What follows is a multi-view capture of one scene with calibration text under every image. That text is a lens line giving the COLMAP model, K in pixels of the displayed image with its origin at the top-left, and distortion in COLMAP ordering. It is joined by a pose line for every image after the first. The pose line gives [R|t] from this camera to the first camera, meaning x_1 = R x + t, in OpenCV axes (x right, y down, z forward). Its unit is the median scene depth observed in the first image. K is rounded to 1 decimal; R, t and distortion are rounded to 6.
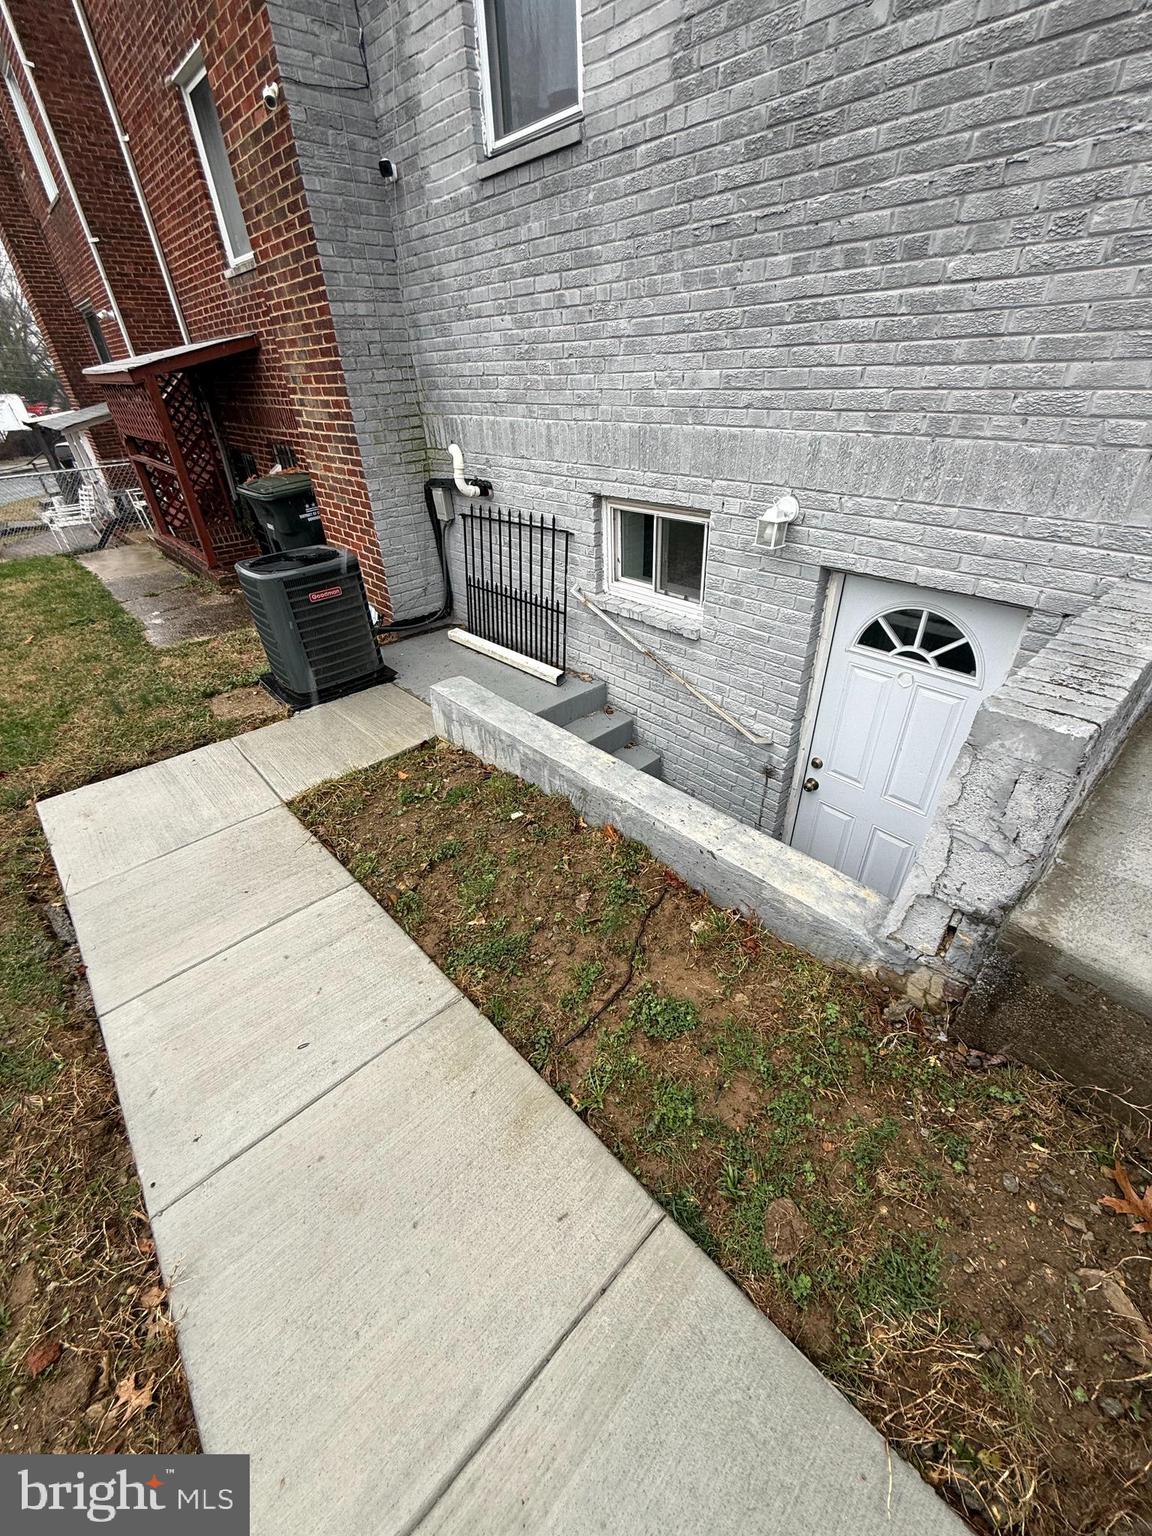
lens RADIAL K [[615.1, 0, 571.8], [0, 615.1, 765.5], [0, 0, 1]] dist [0.001254, -0.000135]
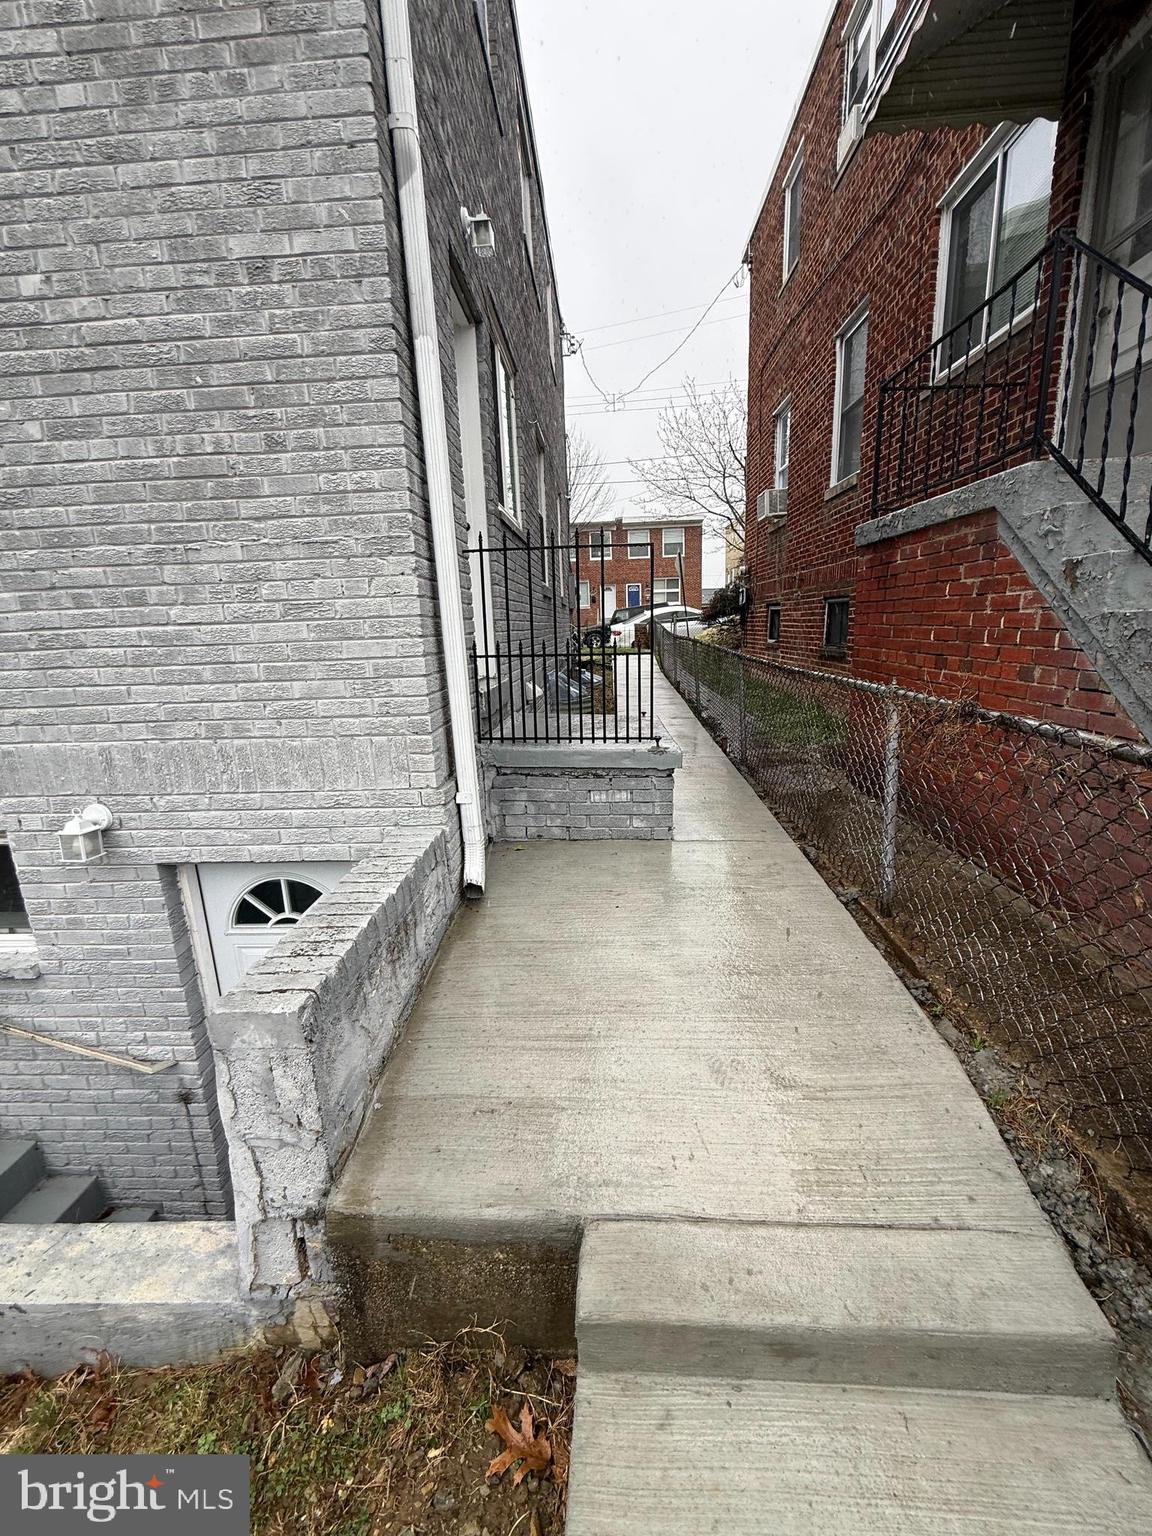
lens RADIAL K [[615.1, 0, 576.2], [0, 615.1, 763.6], [0, 0, 1]] dist [0.001254, -0.000135]
pose [[0.697723, -0.143109, 0.701928, 0.257802], [0.399647, 0.890953, -0.215606, -0.001385], [-0.594529, 0.430956, 0.678831, -0.107325]]
